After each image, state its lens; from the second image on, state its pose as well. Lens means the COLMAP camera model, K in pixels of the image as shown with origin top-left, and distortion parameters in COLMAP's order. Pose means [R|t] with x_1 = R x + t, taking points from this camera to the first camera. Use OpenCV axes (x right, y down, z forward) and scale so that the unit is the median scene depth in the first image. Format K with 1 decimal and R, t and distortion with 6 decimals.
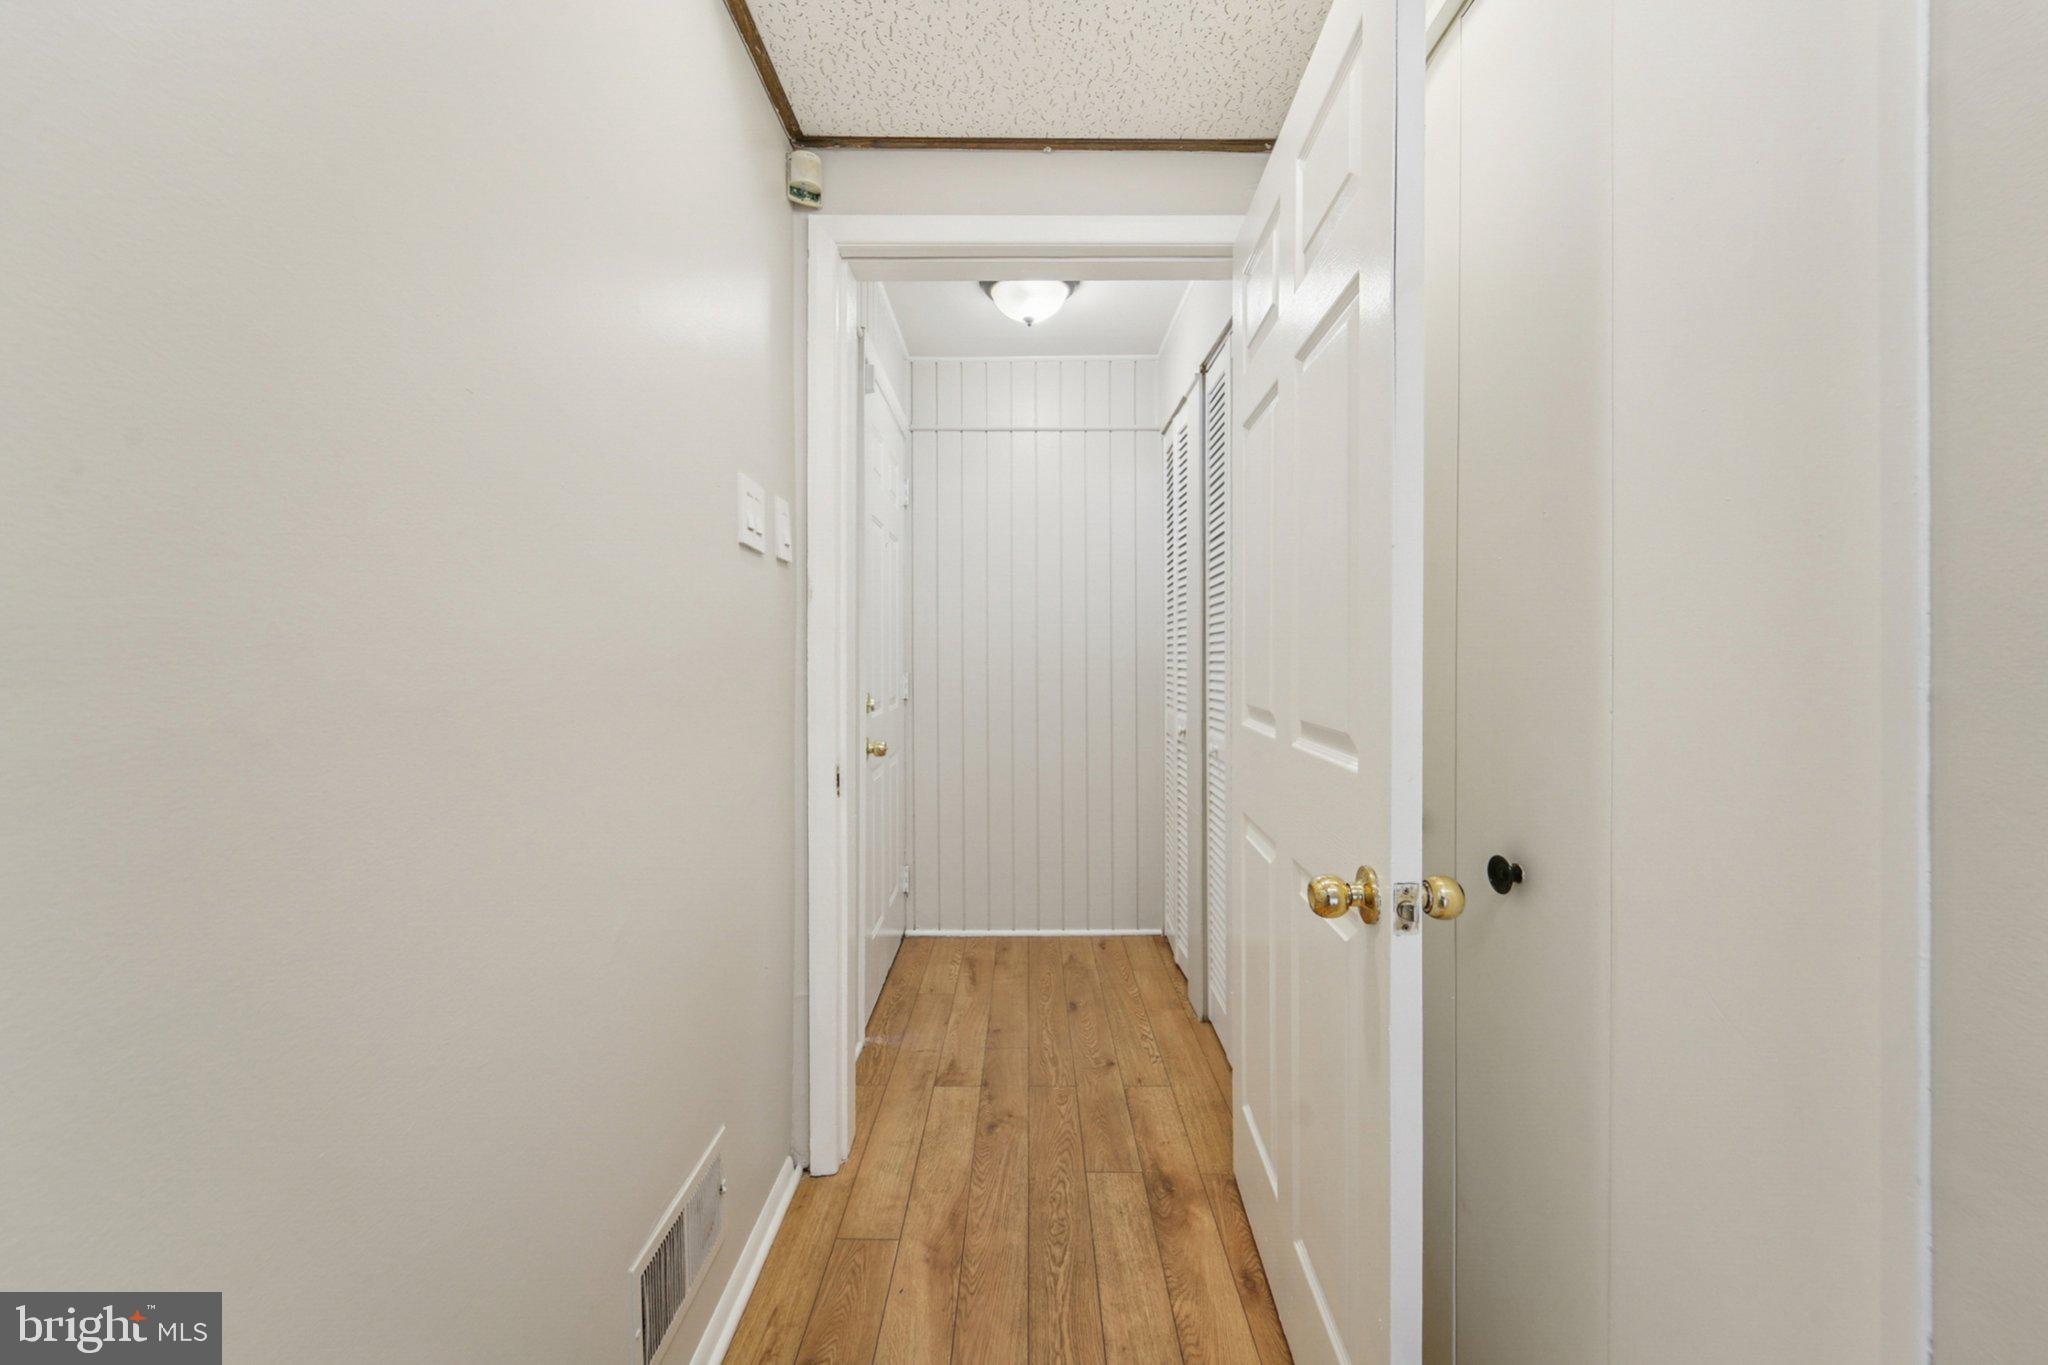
lens RADIAL K [[843.7, 0, 1027.0], [0, 843.7, 670.6], [0, 0, 1]] dist [-0.009716, 0.000332]
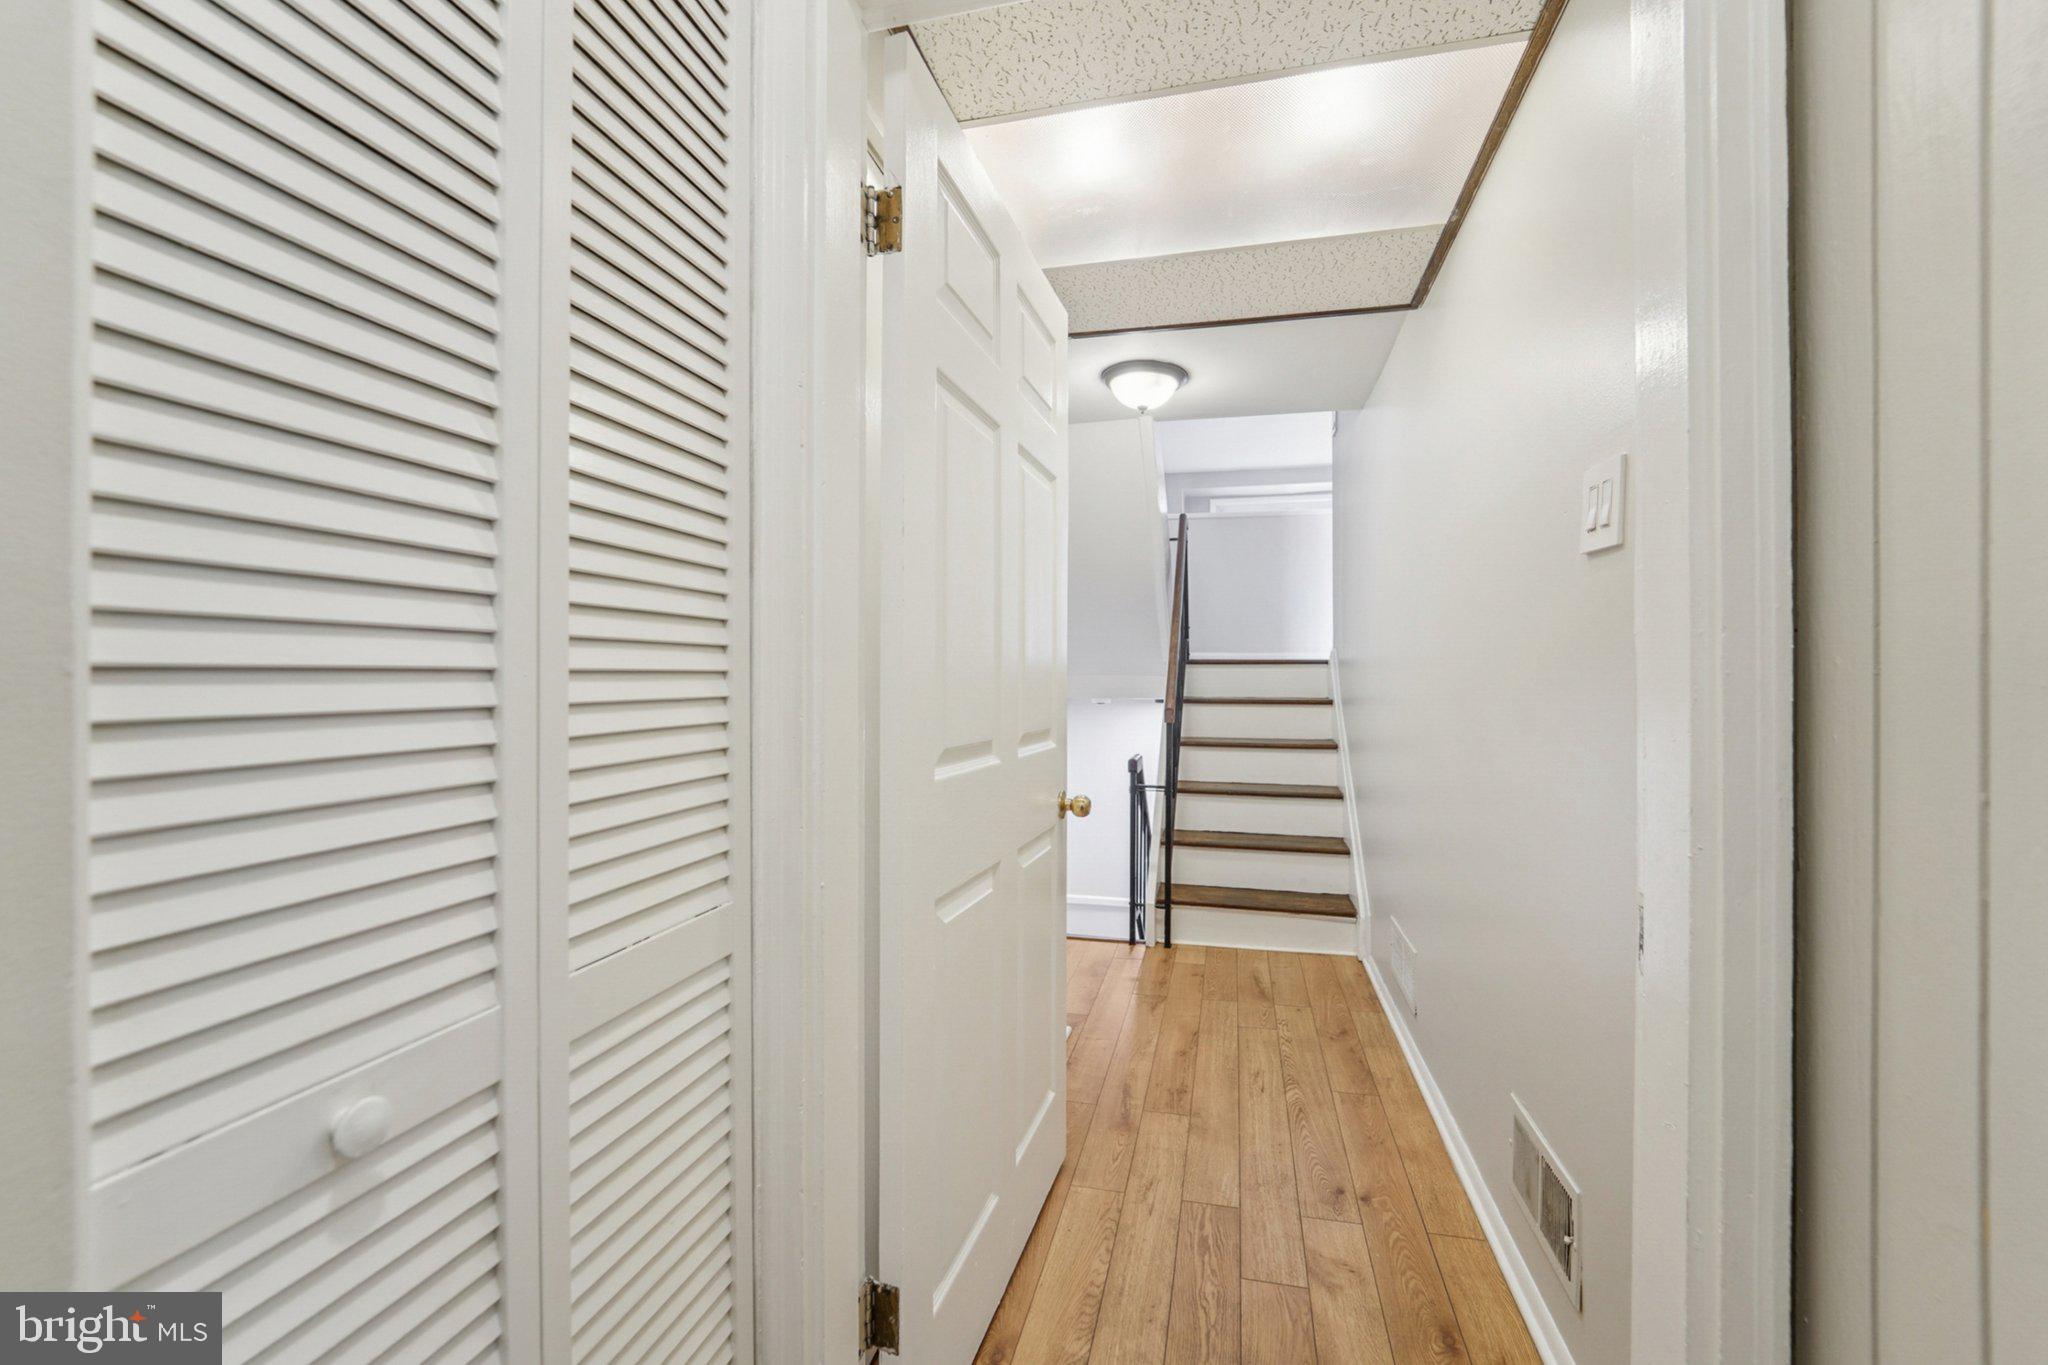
lens RADIAL K [[843.7, 0, 1029.4], [0, 843.7, 676.5], [0, 0, 1]] dist [-0.009716, 0.000332]
pose [[-0.971748, 0.006664, 0.235925, 0.005546], [0.008393, 0.999945, 0.006325, -0.034563], [-0.235870, 0.008127, -0.971751, 2.022428]]
